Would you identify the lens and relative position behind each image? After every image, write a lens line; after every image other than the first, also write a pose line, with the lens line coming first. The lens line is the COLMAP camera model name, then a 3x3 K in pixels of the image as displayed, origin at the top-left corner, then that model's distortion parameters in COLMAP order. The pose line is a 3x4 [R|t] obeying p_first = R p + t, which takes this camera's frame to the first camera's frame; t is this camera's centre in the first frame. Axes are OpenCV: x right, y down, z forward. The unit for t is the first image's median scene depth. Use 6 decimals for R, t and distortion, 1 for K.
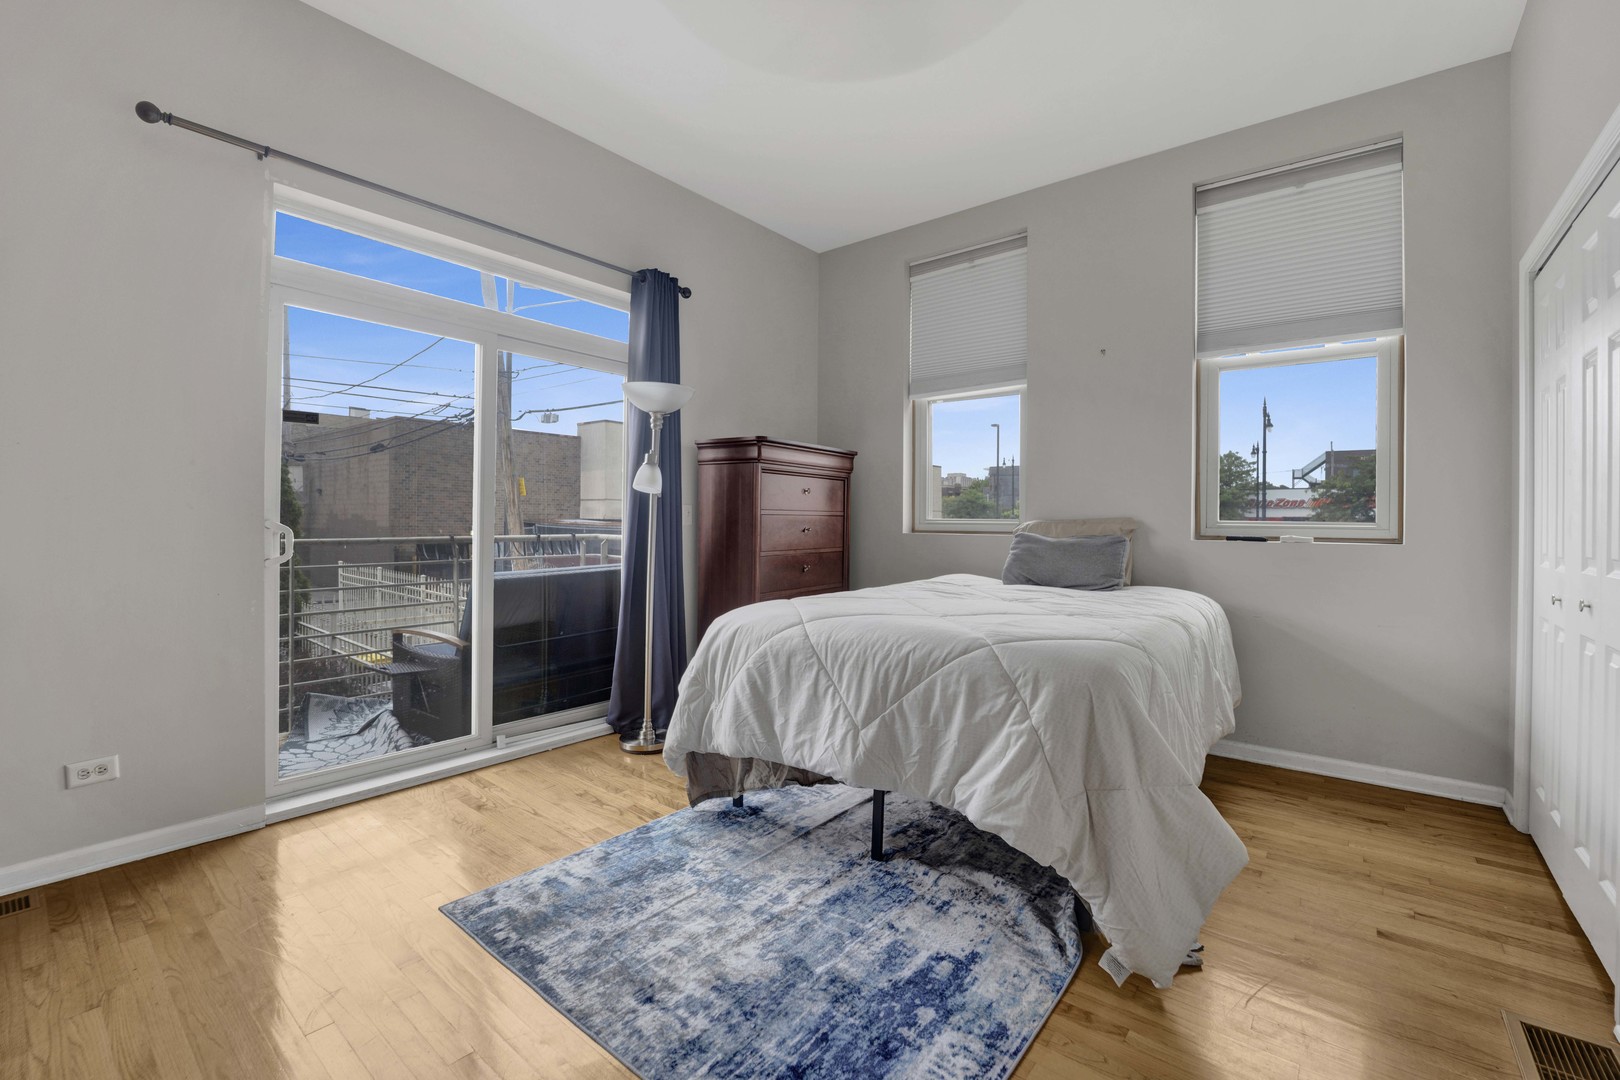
lens RADIAL K [[693.0, 0, 806.2], [0, 693.0, 515.4], [0, 0, 1]] dist [-0.022082, -0.000294]
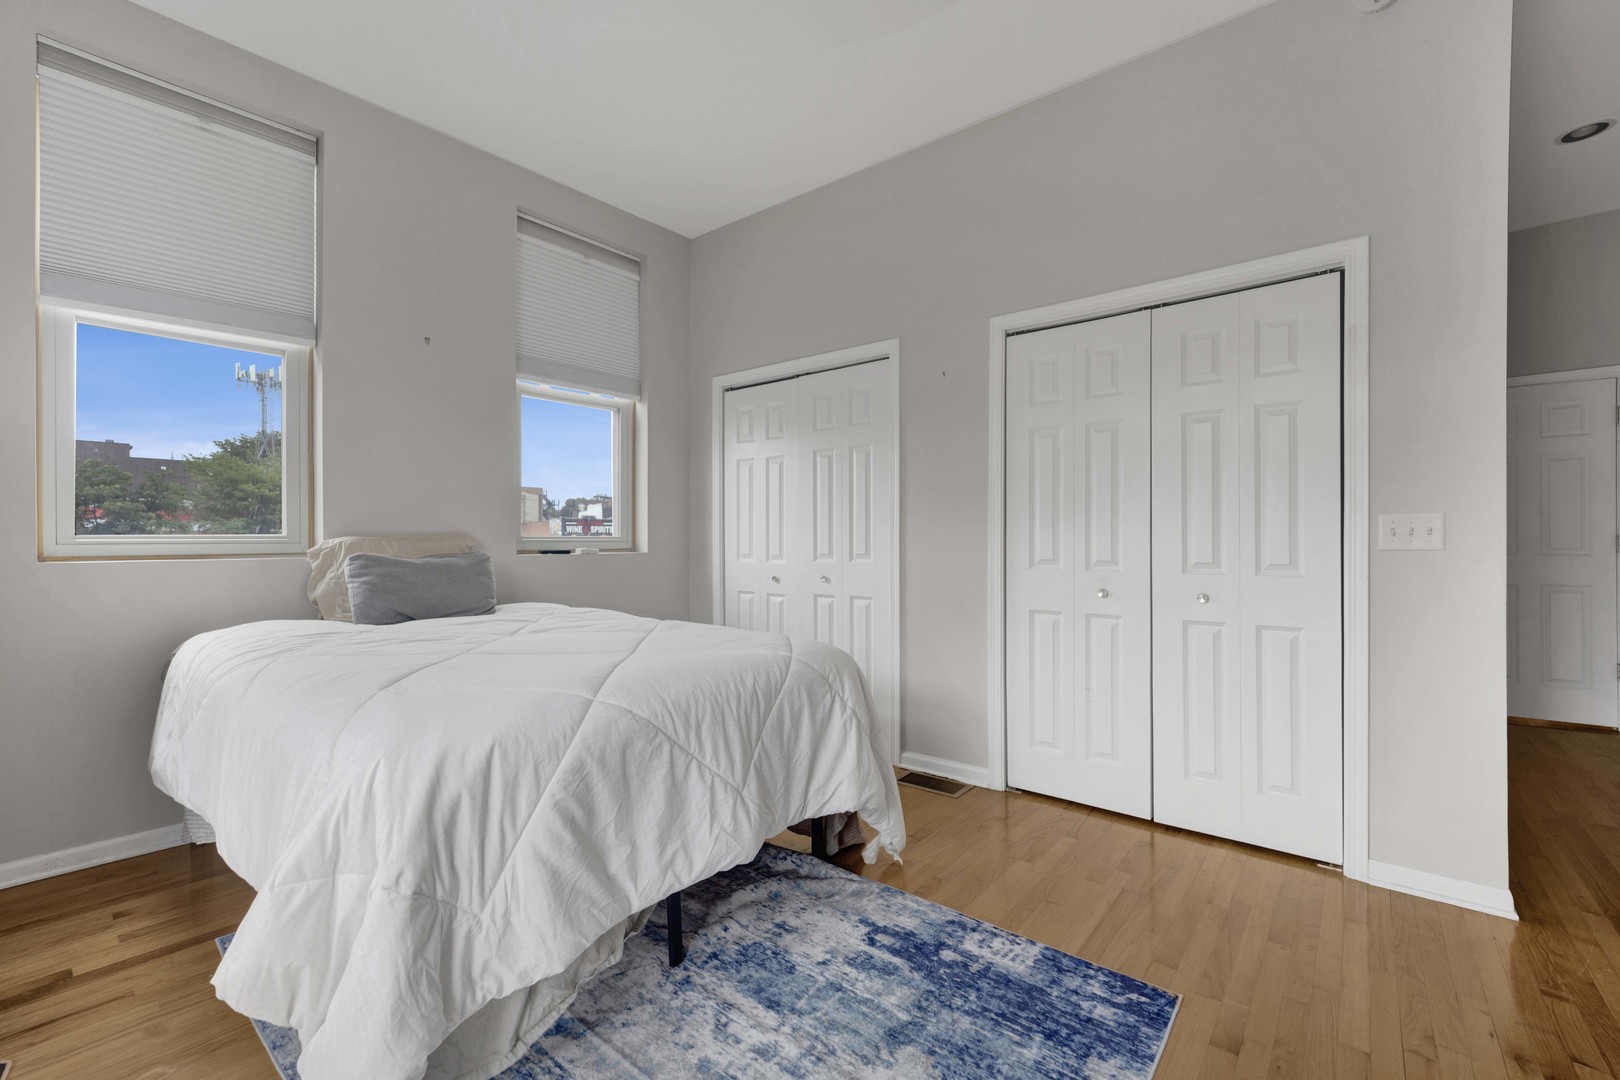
lens RADIAL K [[676.4, 0, 811.2], [0, 676.4, 541.6], [0, 0, 1]] dist [-0.020355, -0.000012]
pose [[0.009972, -0.013689, 0.999857, -0.704528], [-0.004819, 0.999894, 0.013738, 0.000584], [-0.999939, -0.004955, 0.009905, 0.889982]]
